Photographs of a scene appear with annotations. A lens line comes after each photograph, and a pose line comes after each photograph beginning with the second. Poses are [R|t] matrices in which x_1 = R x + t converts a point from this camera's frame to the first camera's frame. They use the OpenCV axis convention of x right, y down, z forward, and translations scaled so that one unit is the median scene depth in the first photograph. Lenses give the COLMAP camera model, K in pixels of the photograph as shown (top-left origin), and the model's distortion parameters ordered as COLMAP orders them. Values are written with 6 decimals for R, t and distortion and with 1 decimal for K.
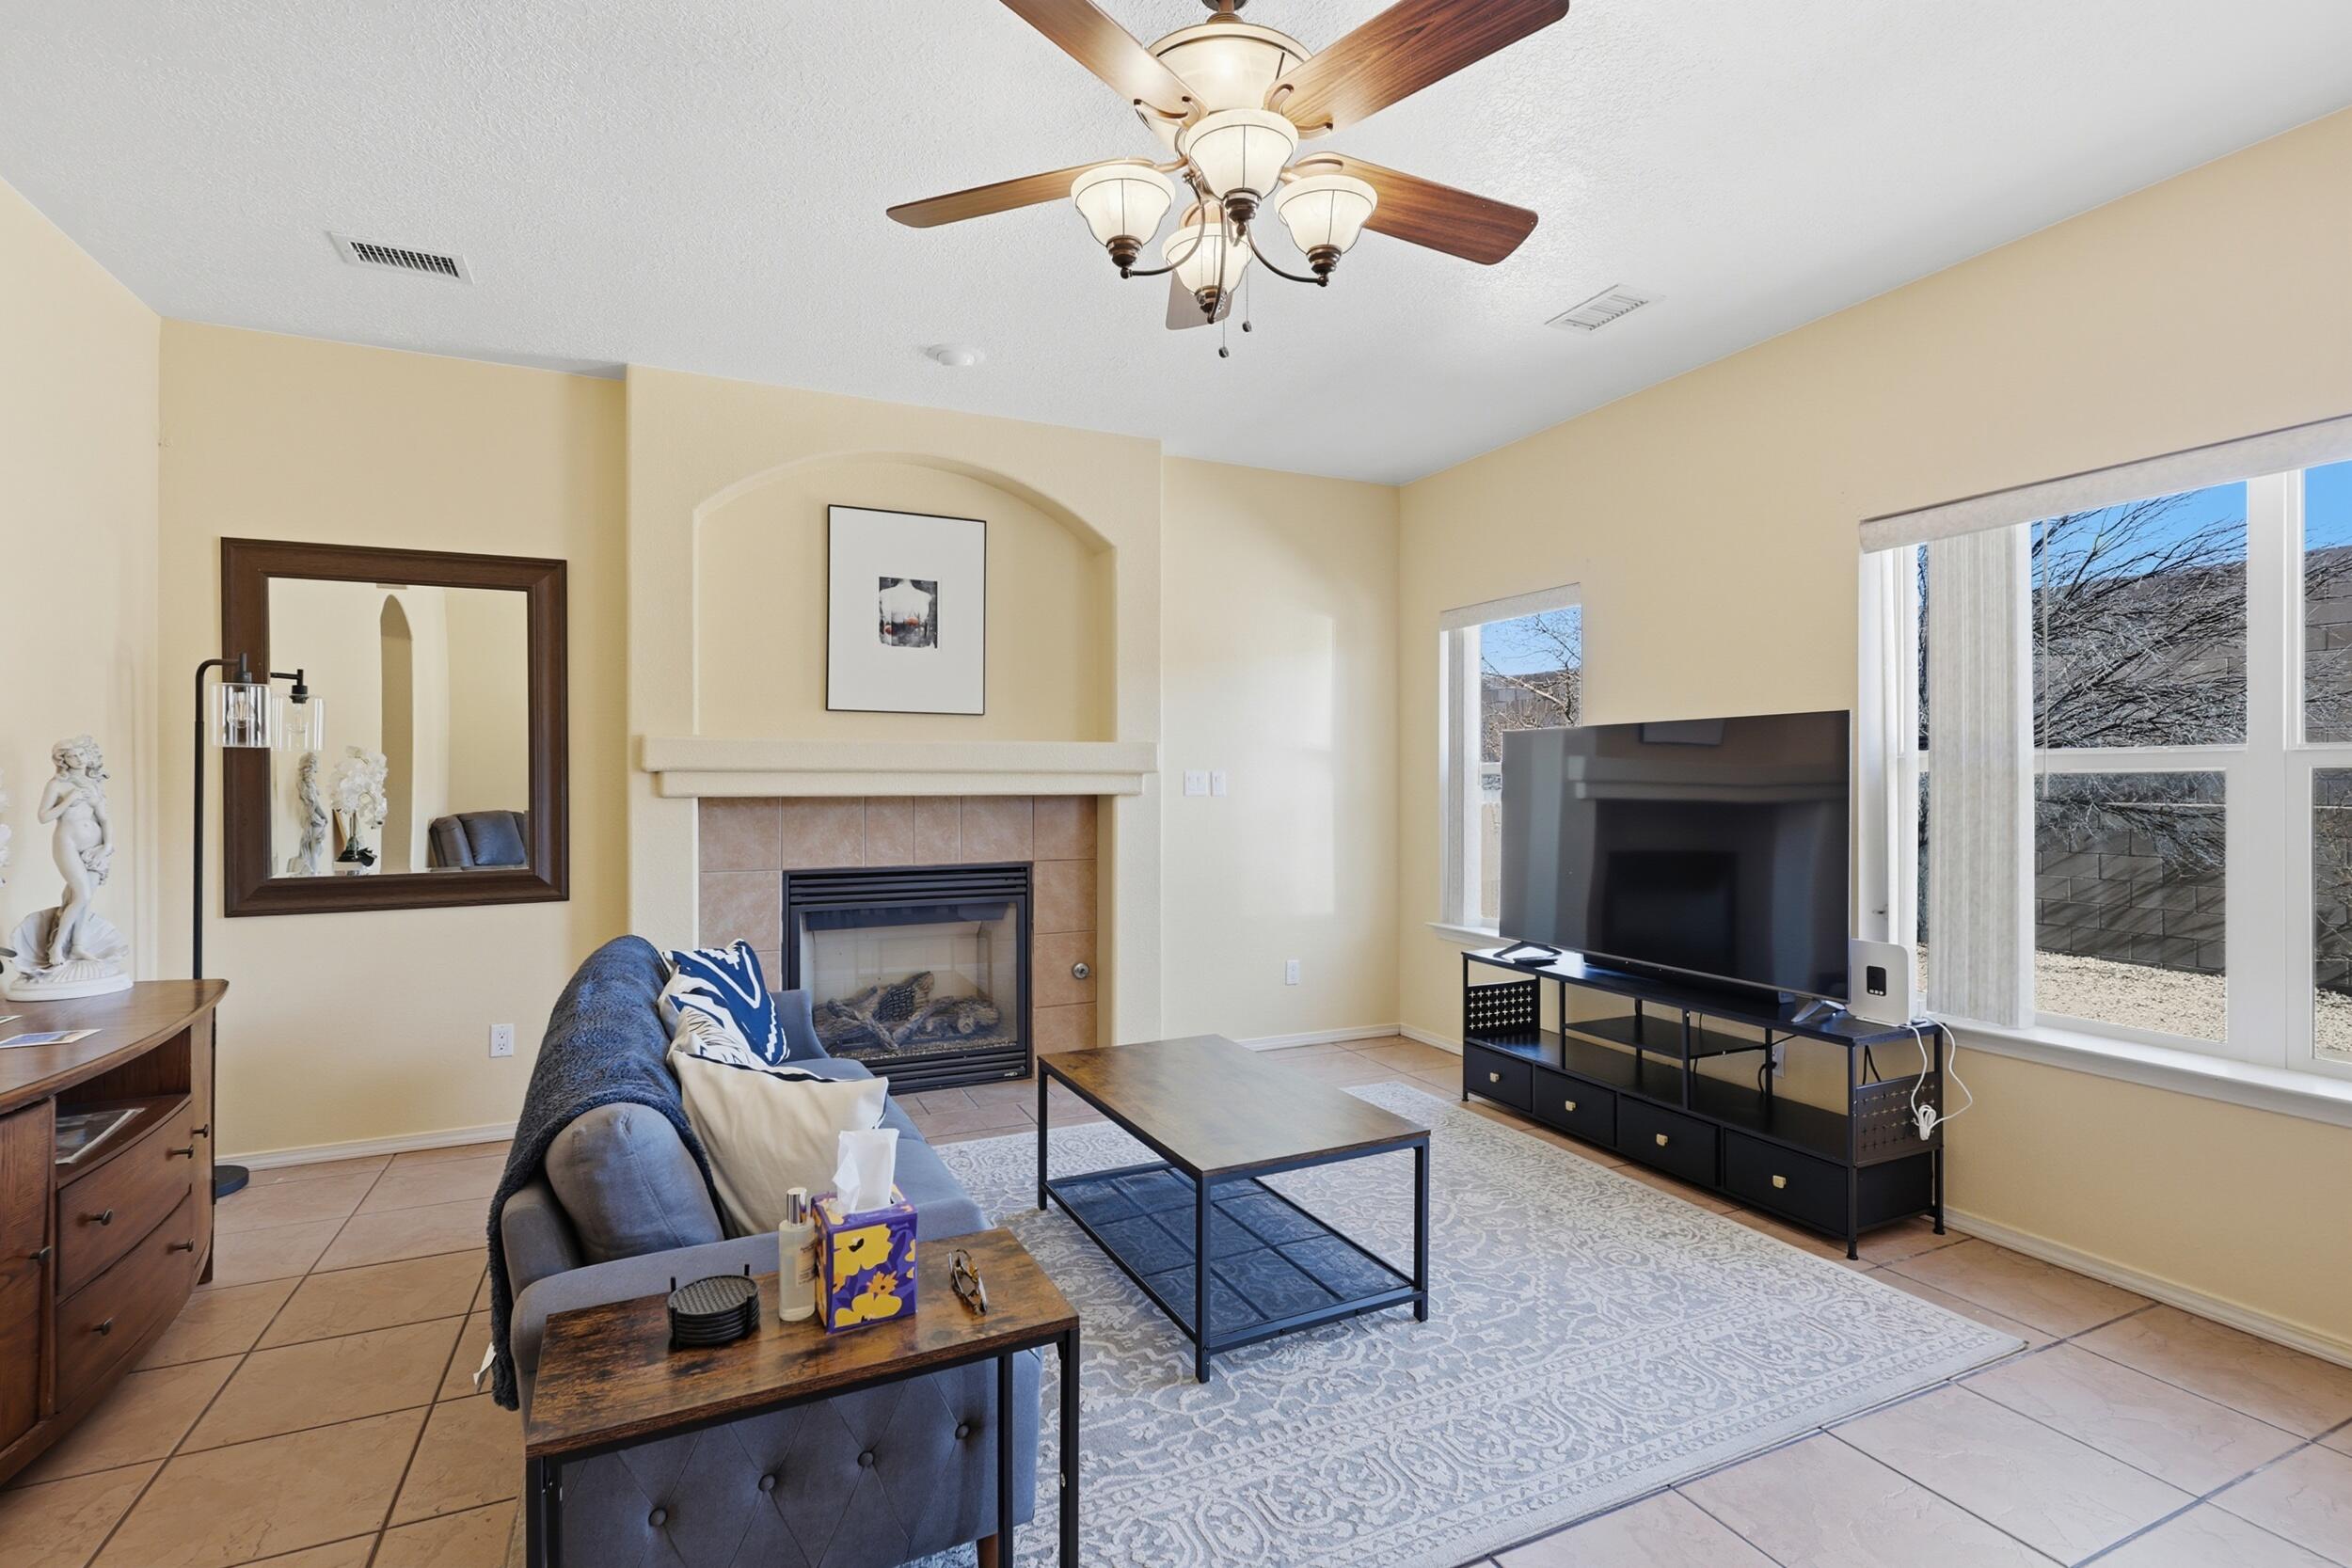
lens RADIAL K [[1132.0, 0, 1225.9], [0, 1132.0, 773.6], [0, 0, 1]] dist [0.000175, 0.001333]
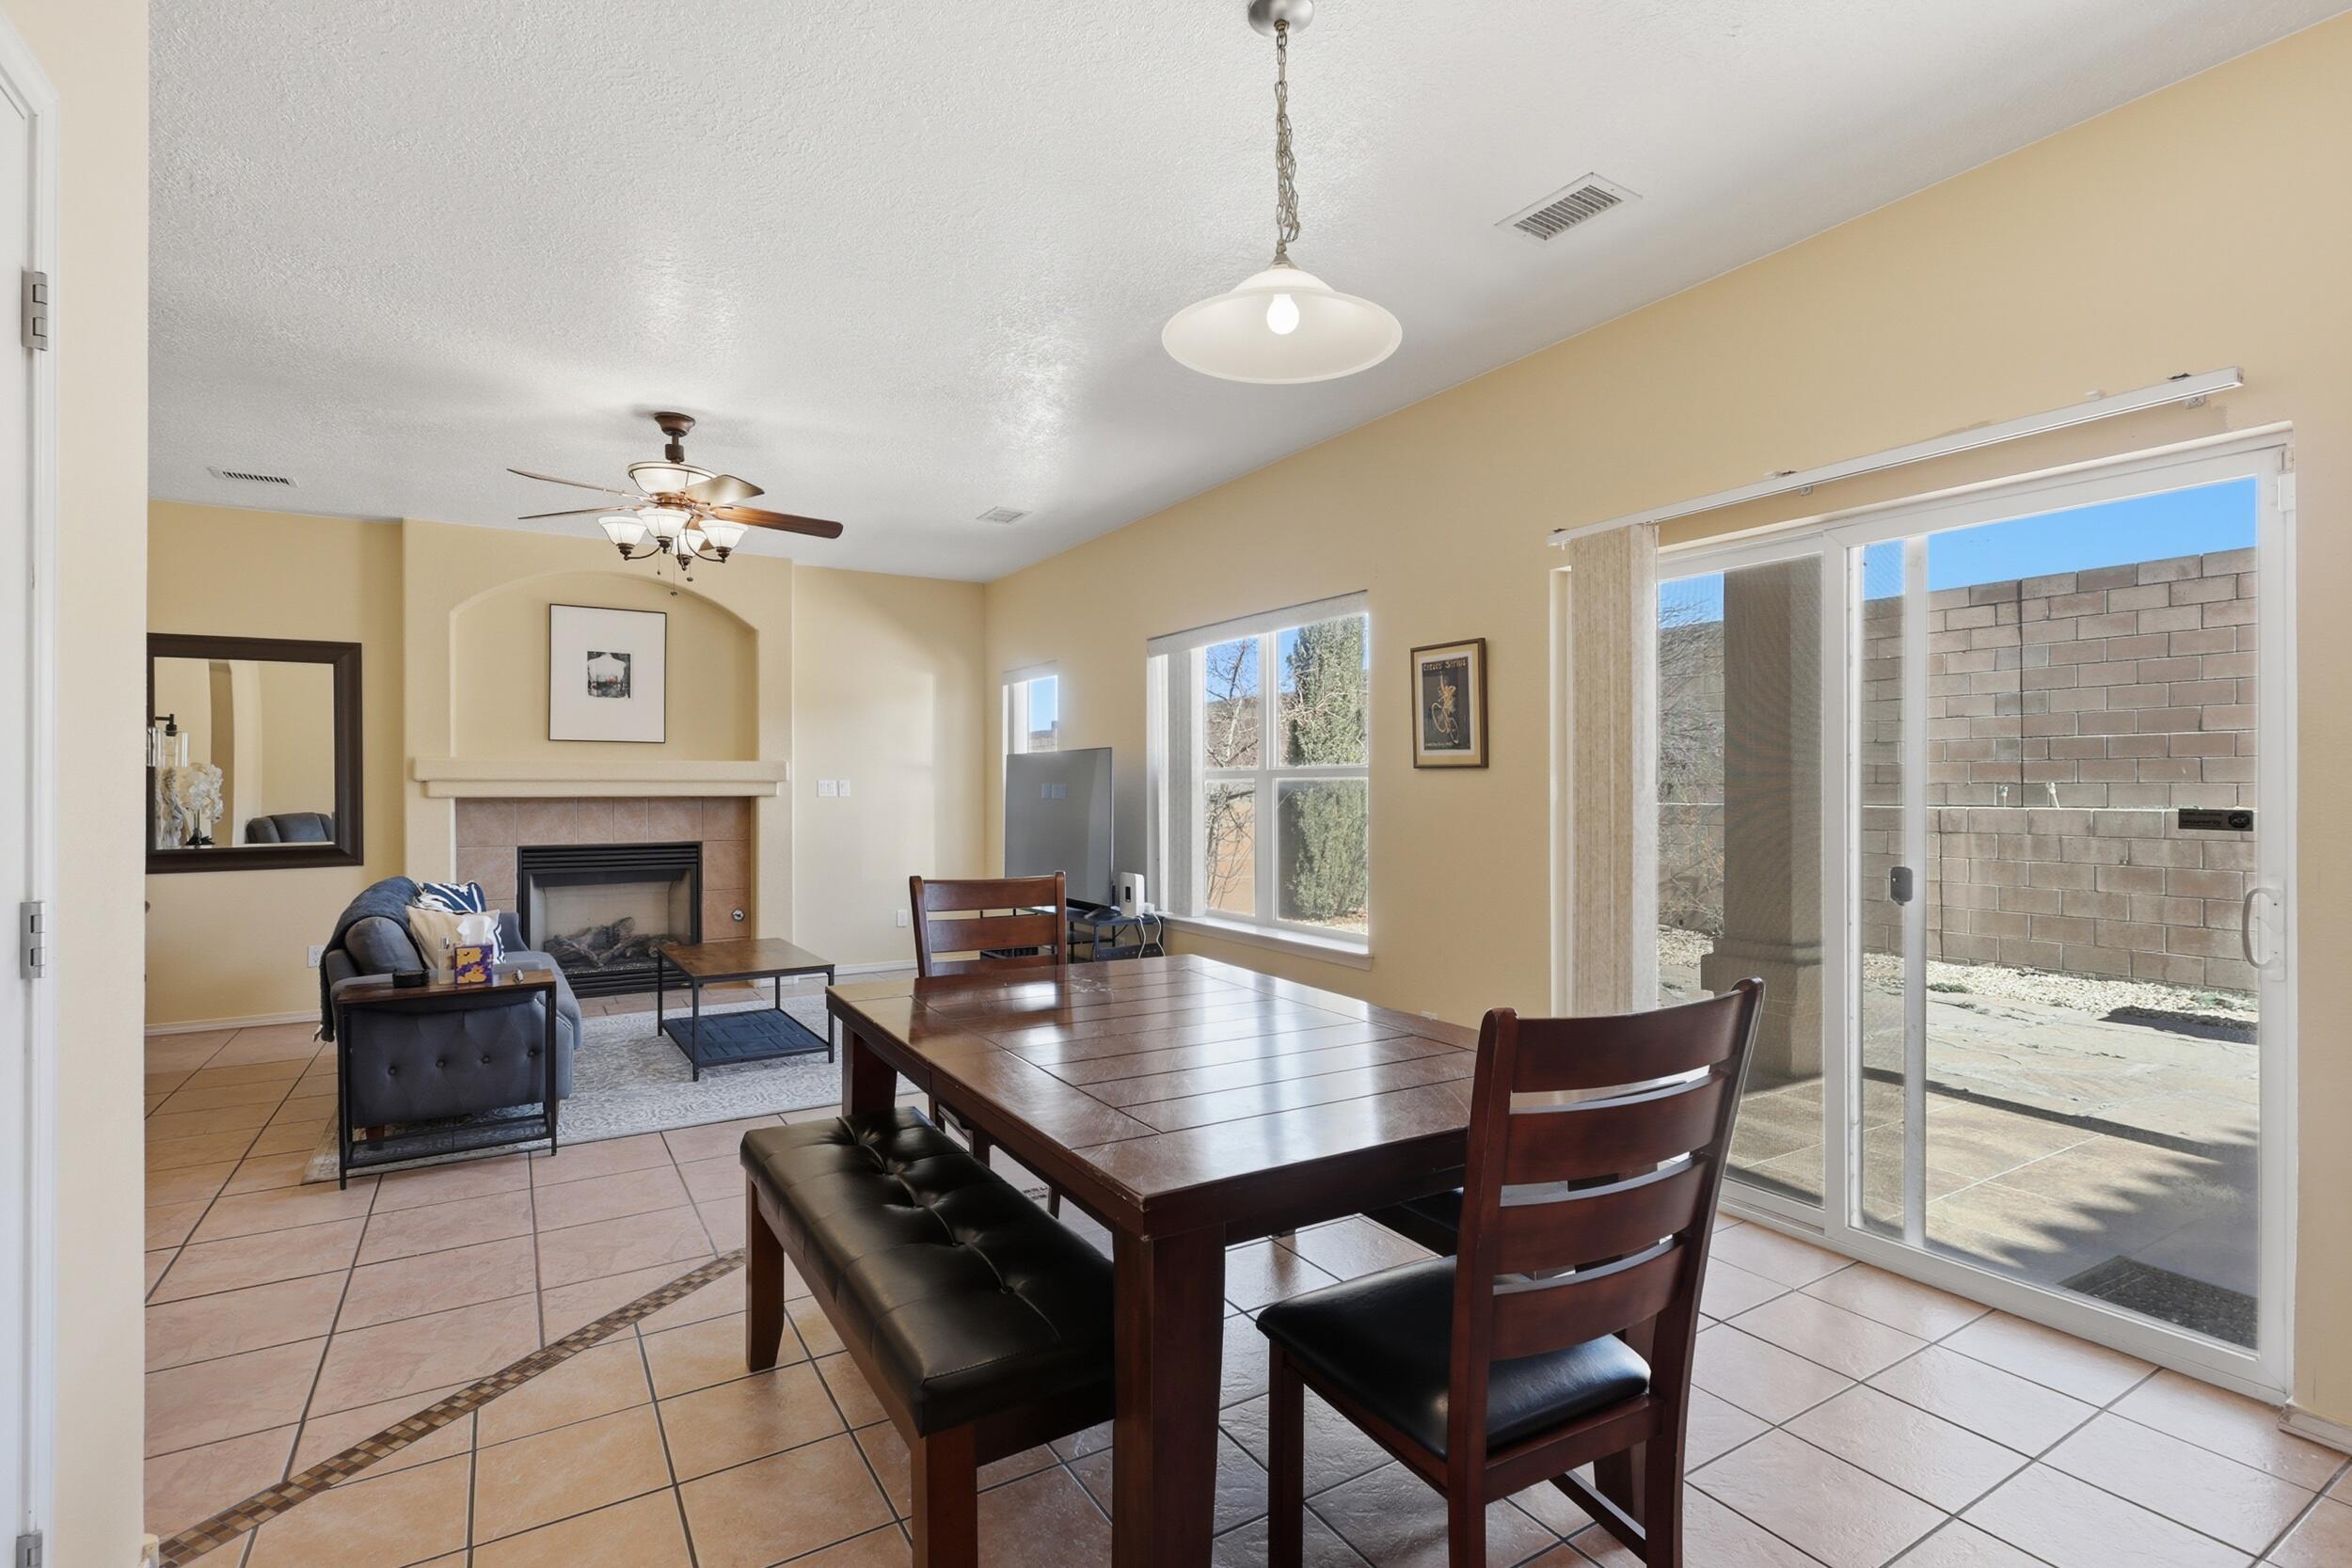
lens RADIAL K [[1132.0, 0, 1217.7], [0, 1132.0, 785.0], [0, 0, 1]] dist [0.000175, 0.001333]
pose [[0.993804, -0.001272, 0.111137, 0.369342], [0.000921, 0.999994, 0.003208, -0.000553], [-0.111140, -0.003086, 0.993800, -0.604845]]
